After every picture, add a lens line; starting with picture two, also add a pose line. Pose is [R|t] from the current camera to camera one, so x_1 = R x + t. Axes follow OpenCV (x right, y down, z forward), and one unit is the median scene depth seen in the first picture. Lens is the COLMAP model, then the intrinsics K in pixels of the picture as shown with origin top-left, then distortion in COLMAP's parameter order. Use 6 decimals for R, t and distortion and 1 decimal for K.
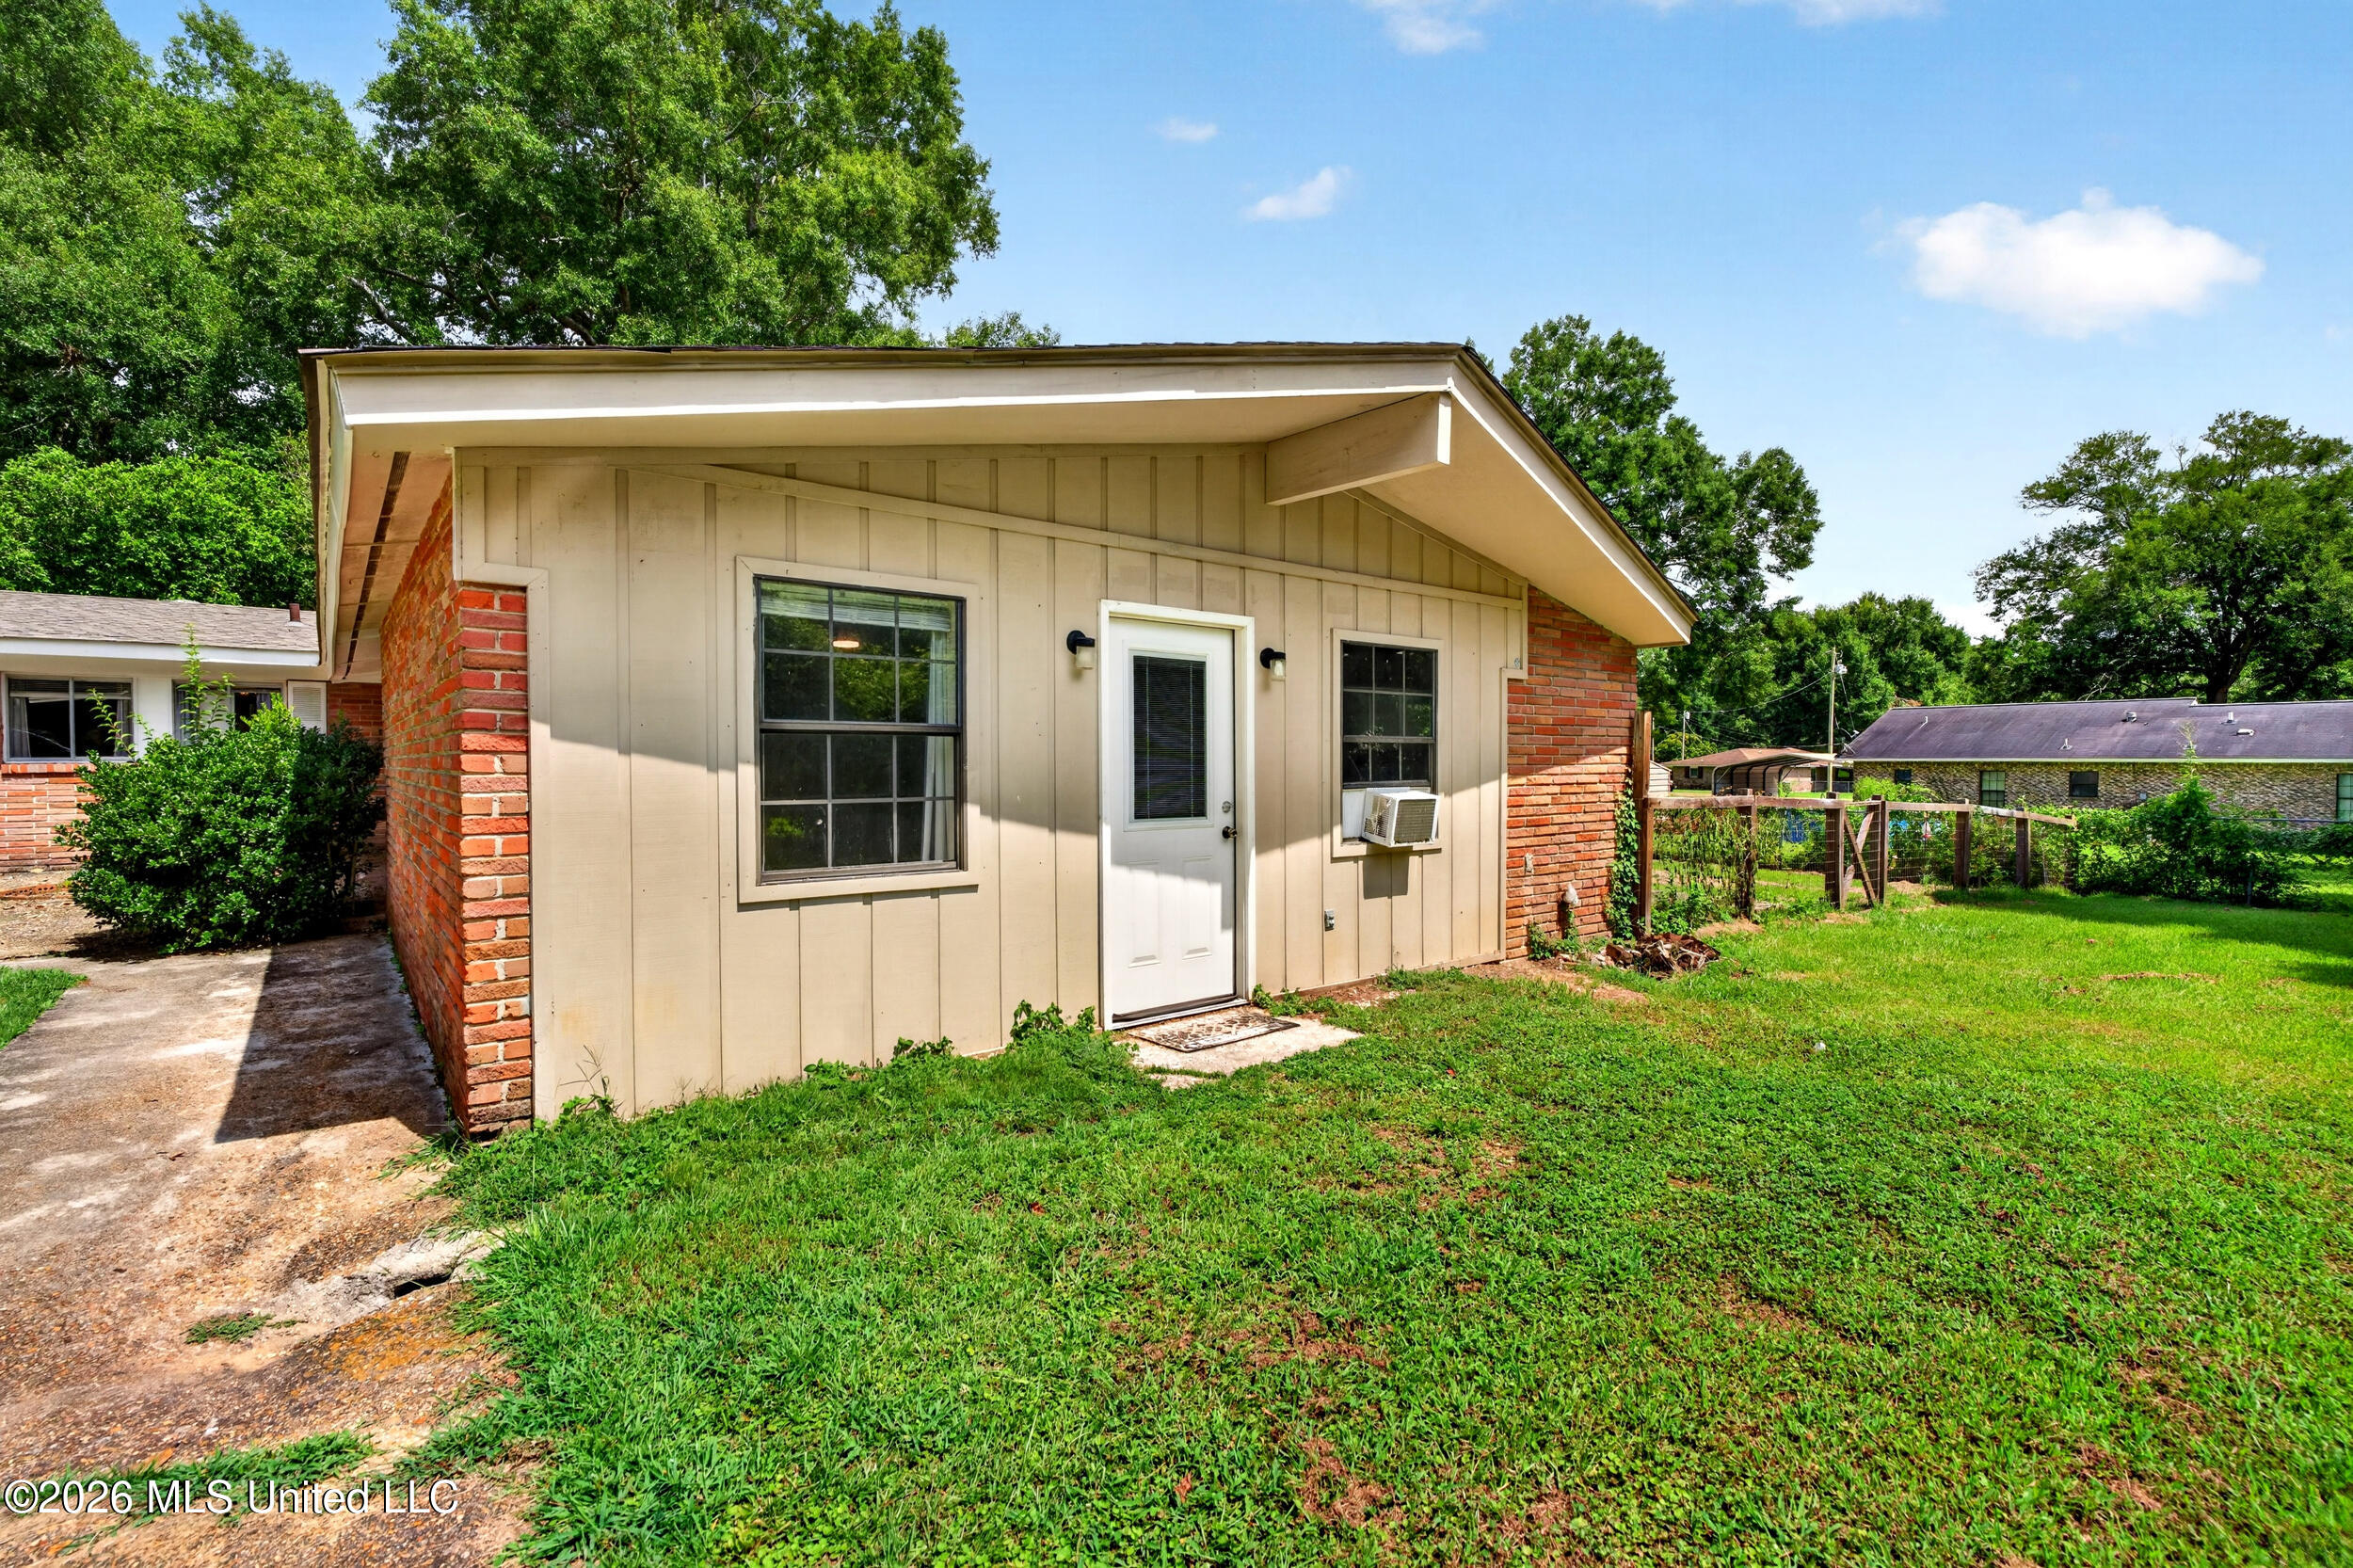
lens RADIAL K [[1046.7, 0, 1176.5], [0, 1046.7, 784.0], [0, 0, 1]] dist [0.000522, -0.000393]
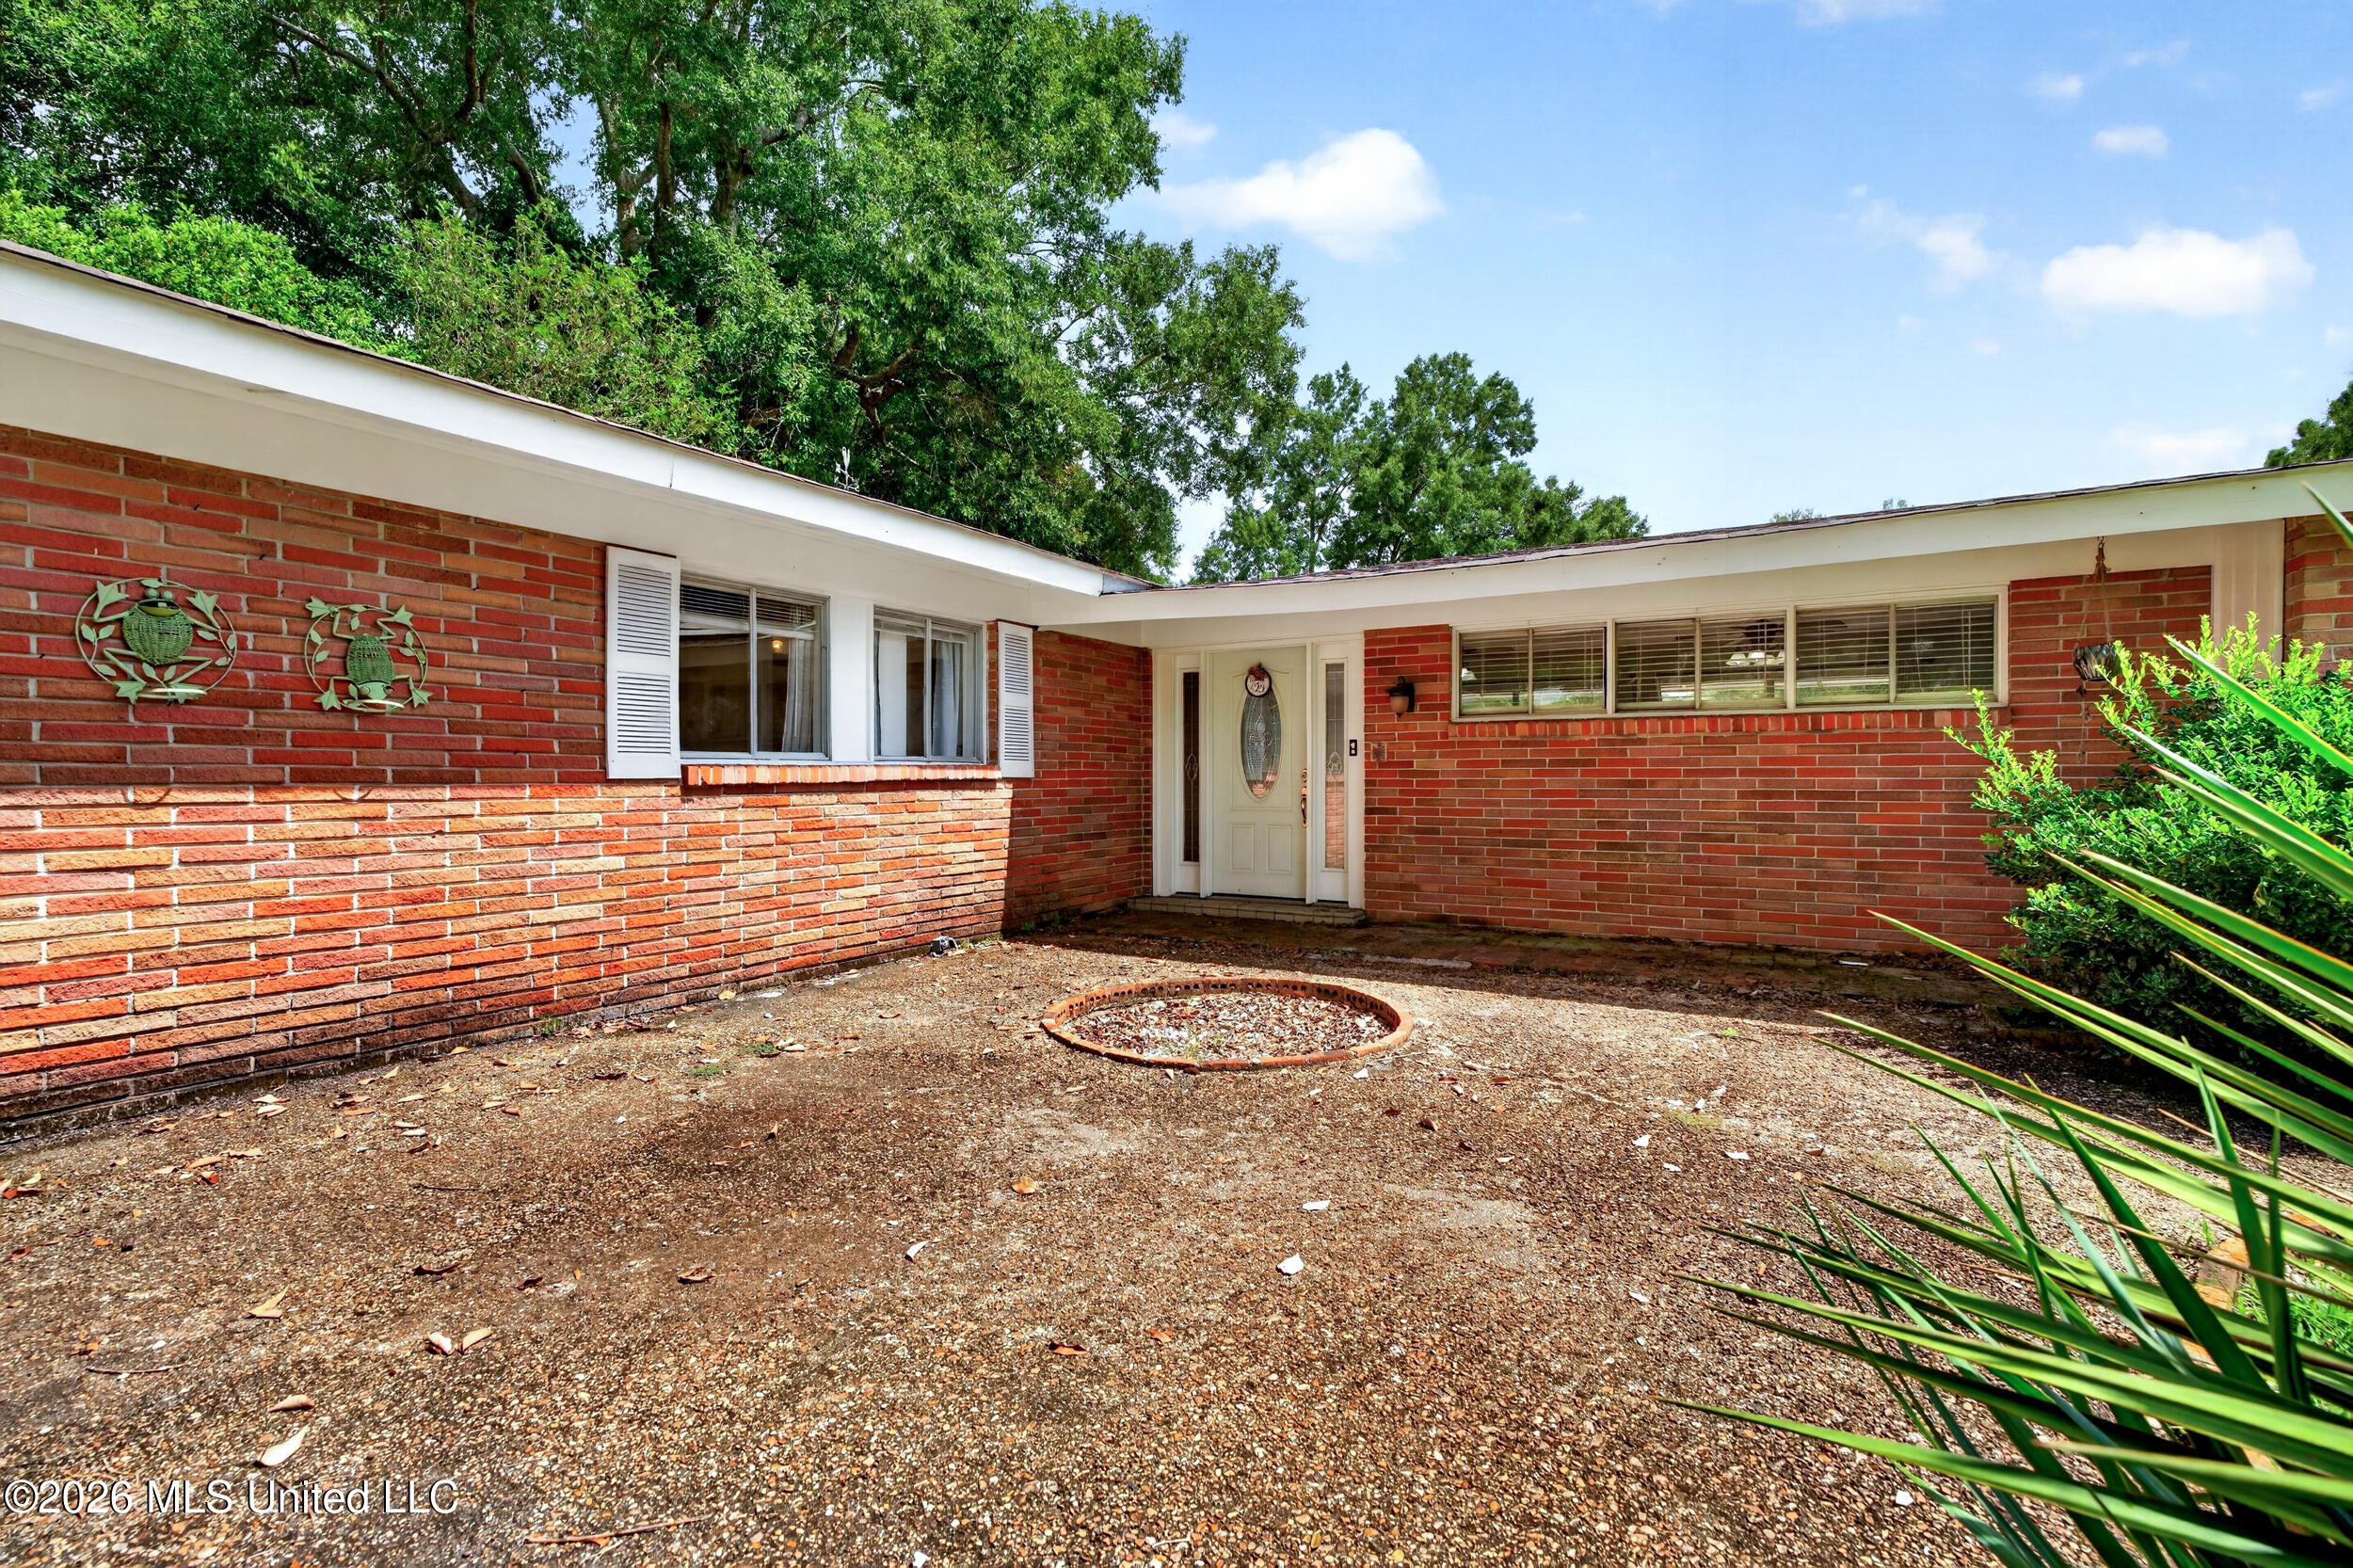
lens RADIAL K [[1046.7, 0, 1176.5], [0, 1046.7, 784.0], [0, 0, 1]] dist [0.000522, -0.000393]
pose [[0.938039, -0.004057, 0.346507, -0.353873], [0.010927, 0.999781, -0.017875, 0.002287], [-0.346359, 0.020554, 0.937877, 0.167440]]
